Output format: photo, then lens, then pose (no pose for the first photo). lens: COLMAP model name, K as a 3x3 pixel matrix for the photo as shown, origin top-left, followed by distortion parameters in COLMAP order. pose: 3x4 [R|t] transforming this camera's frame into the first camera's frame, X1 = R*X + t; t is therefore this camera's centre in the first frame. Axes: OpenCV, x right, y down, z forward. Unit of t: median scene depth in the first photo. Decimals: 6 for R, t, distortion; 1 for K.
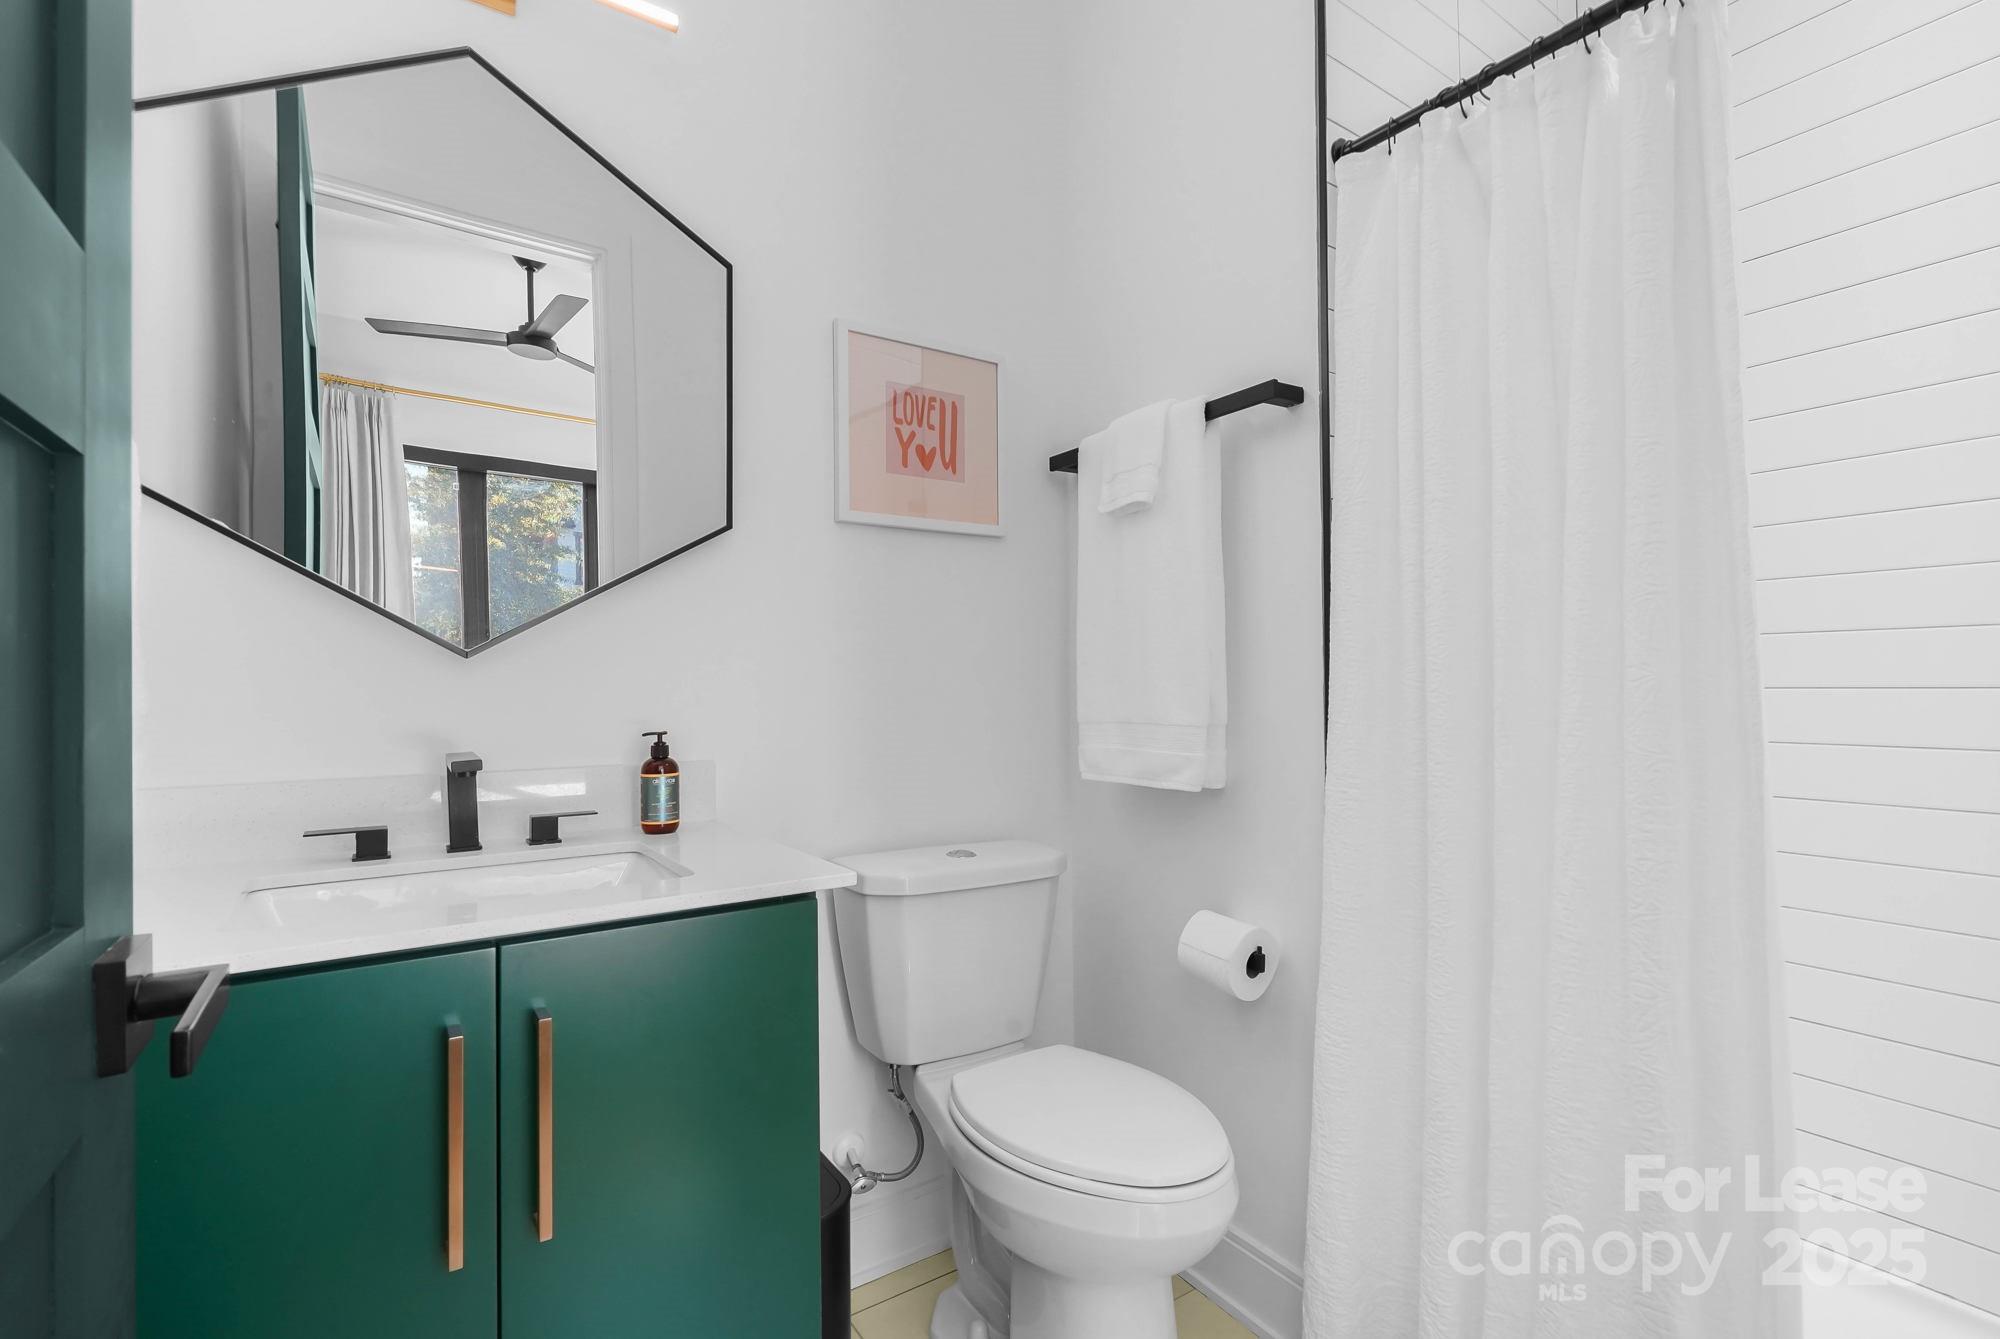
lens RADIAL K [[918.4, 0, 998.1], [0, 918.4, 679.7], [0, 0, 1]] dist [-0.008117, 0.002297]
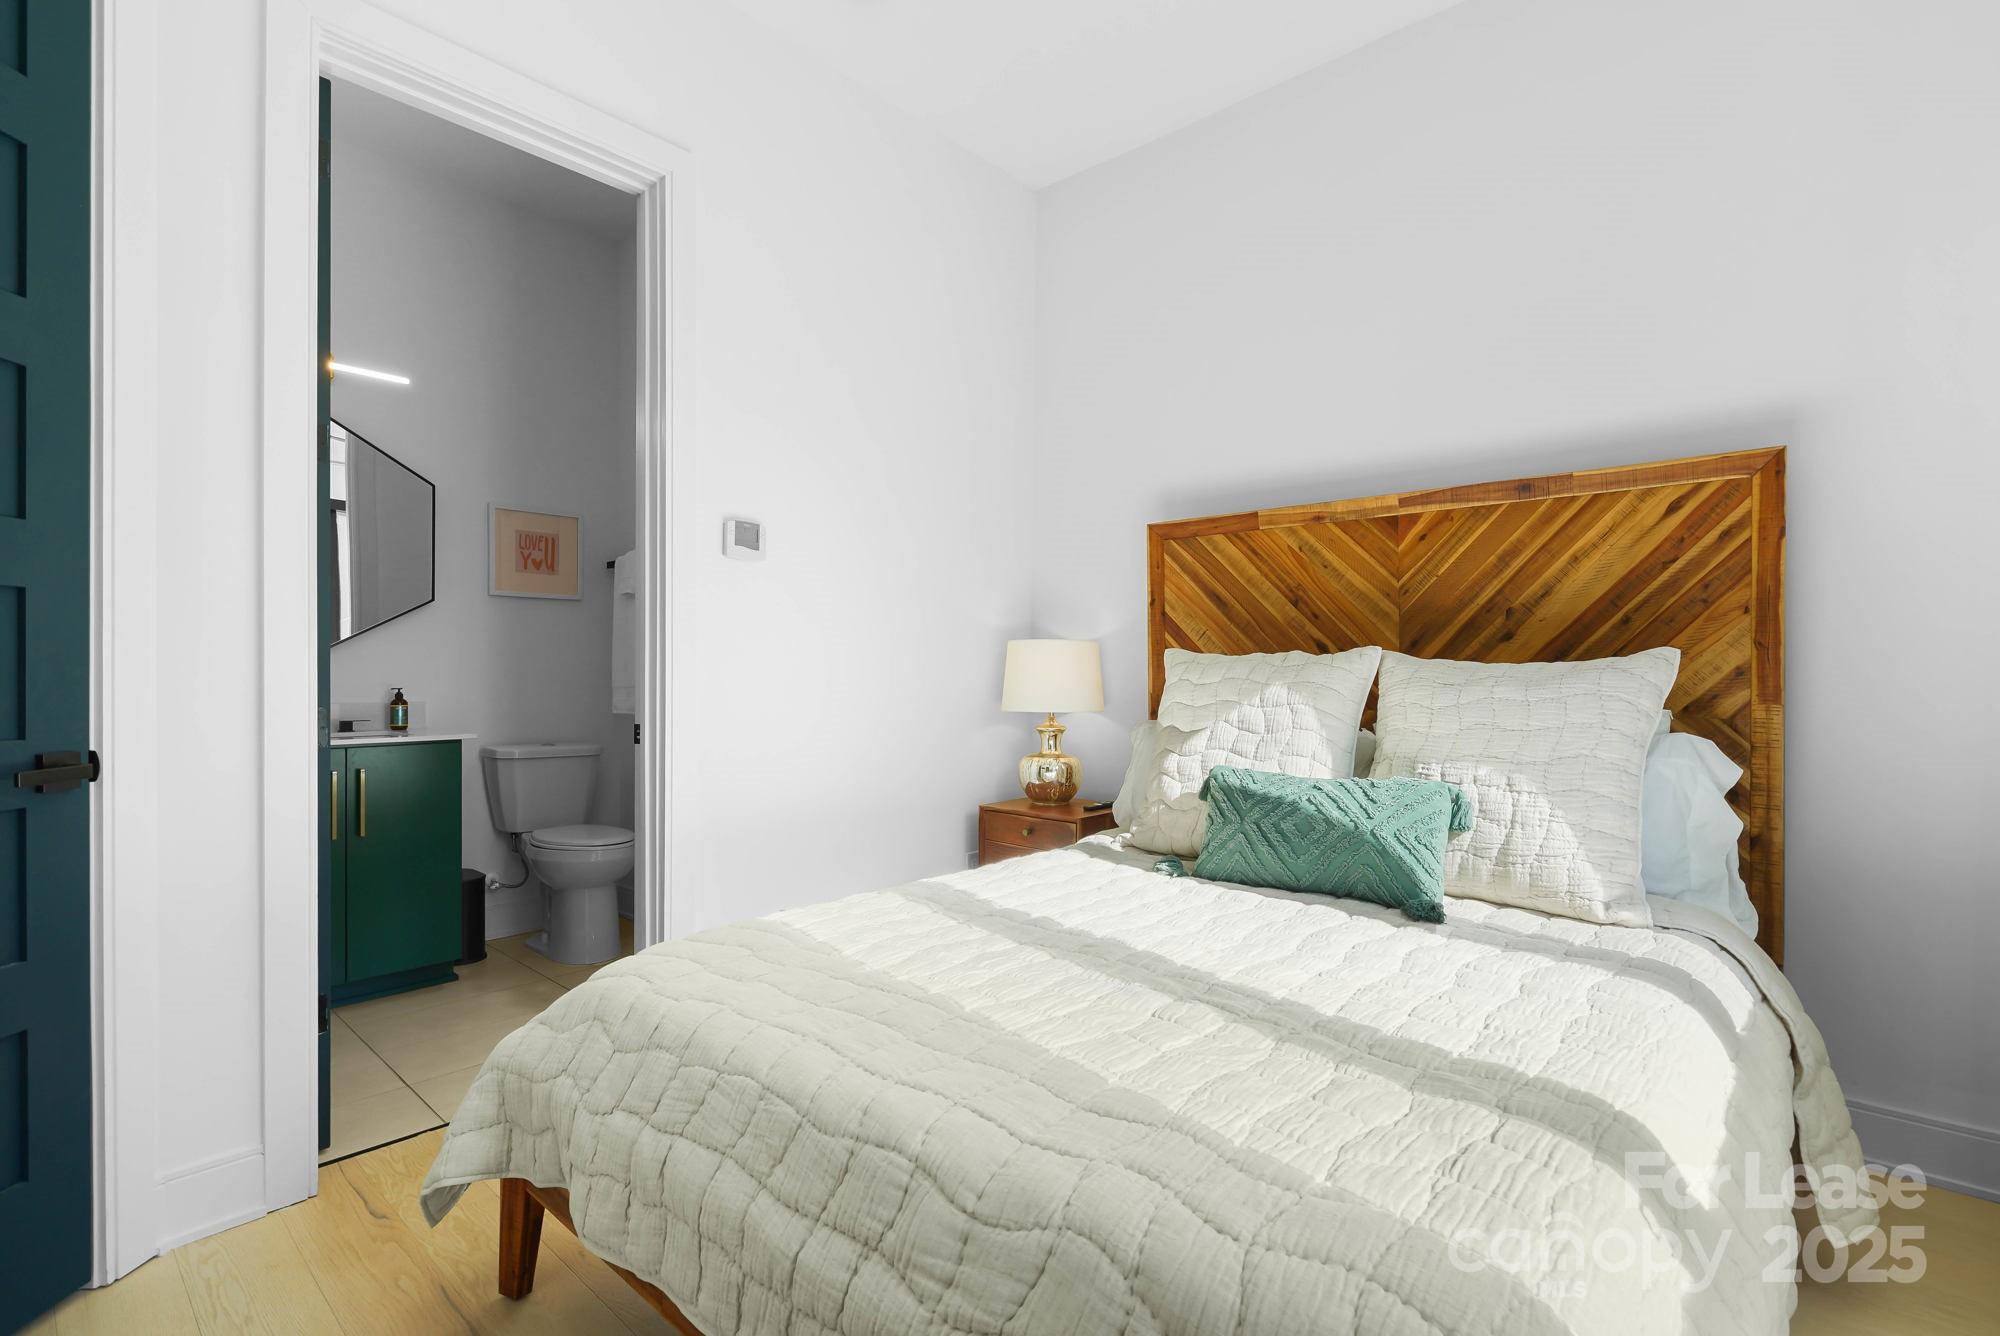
lens RADIAL K [[918.4, 0, 1007.2], [0, 918.4, 674.6], [0, 0, 1]] dist [-0.008117, 0.002297]
pose [[0.967359, 0.007930, 0.253286, 0.523493], [-0.007417, 0.999968, -0.002978, 0.017940], [-0.253301, 0.001002, 0.967387, -1.598984]]
